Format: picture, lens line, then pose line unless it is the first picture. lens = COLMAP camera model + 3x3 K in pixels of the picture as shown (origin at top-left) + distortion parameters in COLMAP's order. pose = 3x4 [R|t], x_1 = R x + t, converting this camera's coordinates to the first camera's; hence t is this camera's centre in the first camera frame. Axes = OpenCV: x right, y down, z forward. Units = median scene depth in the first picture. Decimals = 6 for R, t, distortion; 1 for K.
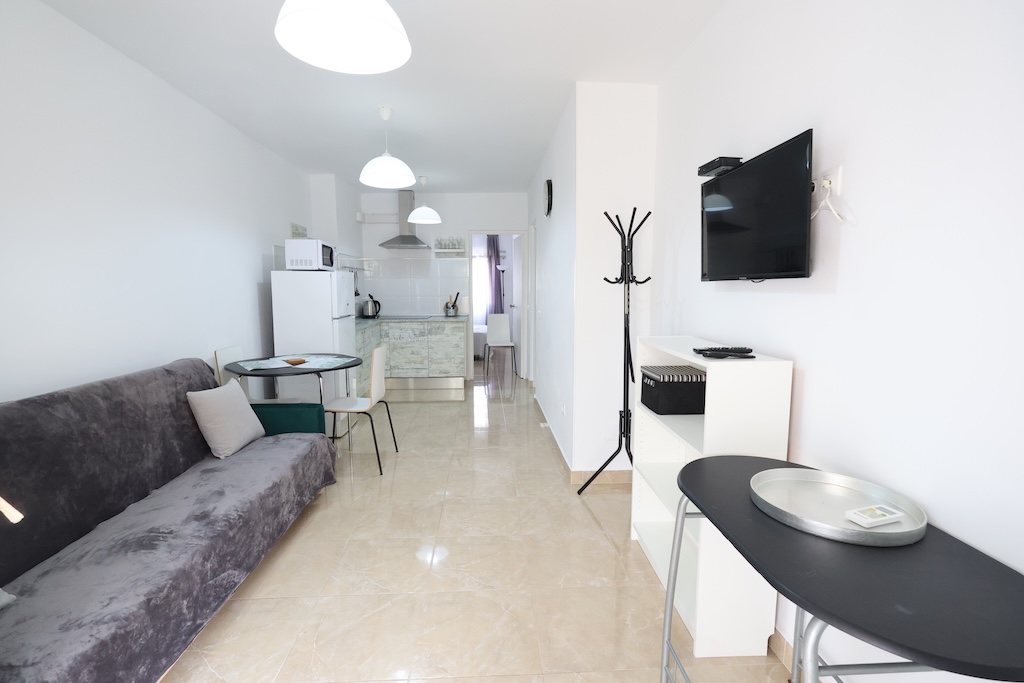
lens RADIAL K [[471.3, 0, 509.1], [0, 471.3, 341.9], [0, 0, 1]] dist [-0.003247, 0.001111]
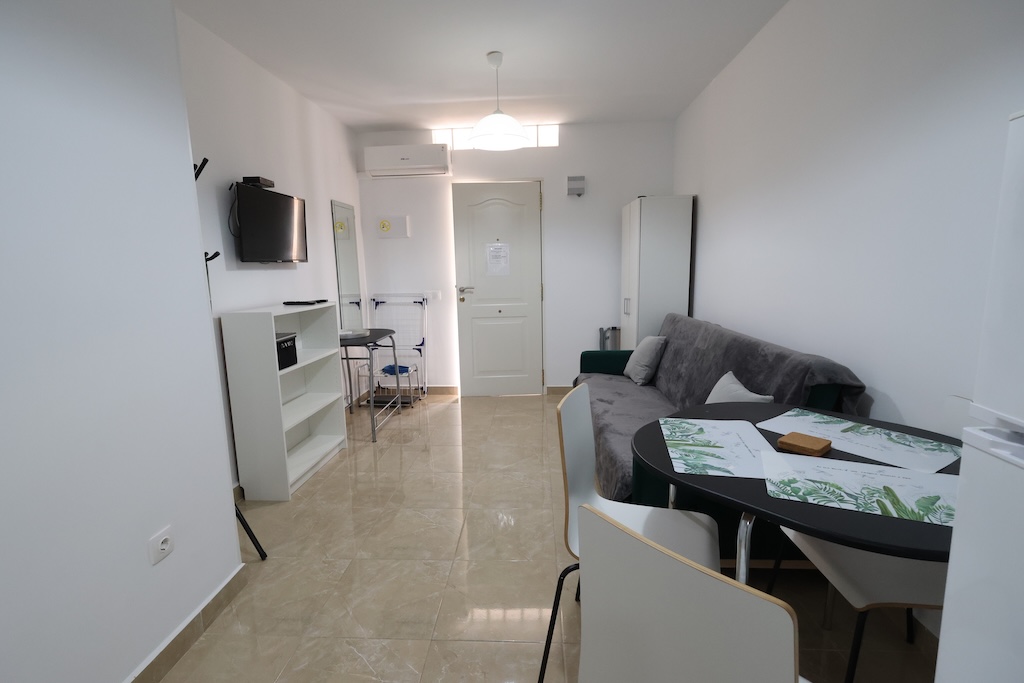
lens RADIAL K [[471.3, 0, 509.1], [0, 471.3, 341.9], [0, 0, 1]] dist [-0.003247, 0.001111]
pose [[-0.993917, 0.004309, 0.110043, -0.148322], [0.033732, 0.963117, 0.266960, -0.083807], [-0.104834, 0.269049, -0.957404, 0.779431]]
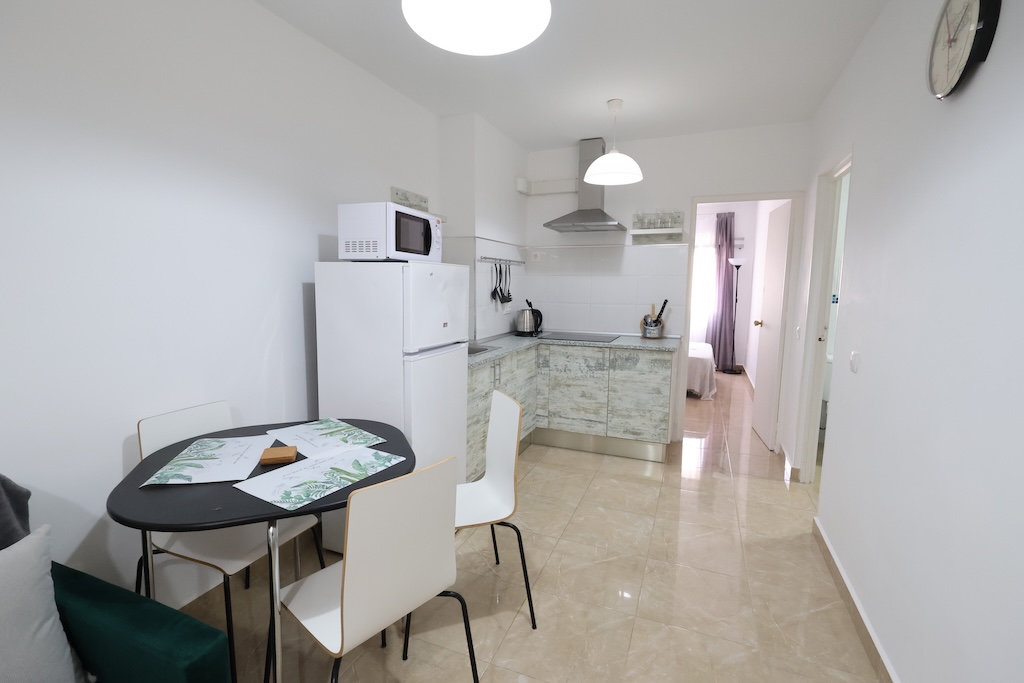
lens RADIAL K [[471.3, 0, 509.1], [0, 471.3, 341.9], [0, 0, 1]] dist [-0.003247, 0.001111]
pose [[0.905711, 0.064205, -0.419006, -0.035378], [-0.061832, 0.997901, 0.019257, -0.053049], [0.419363, 0.008466, 0.907779, 0.384600]]
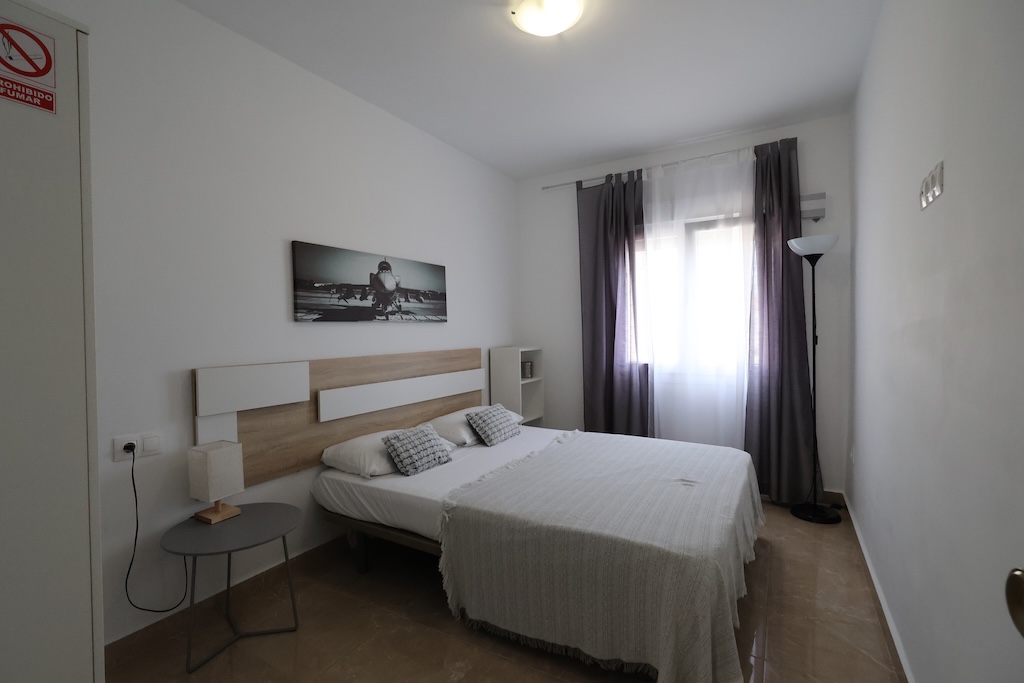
lens RADIAL K [[452.8, 0, 512.0], [0, 452.8, 341.5], [0, 0, 1]] dist [-0.002081, 0.000026]
pose [[0.831369, 0.007348, -0.555672, -0.021073], [-0.054477, 0.996174, -0.068332, -0.119131], [0.553044, 0.087080, 0.828589, 1.152418]]
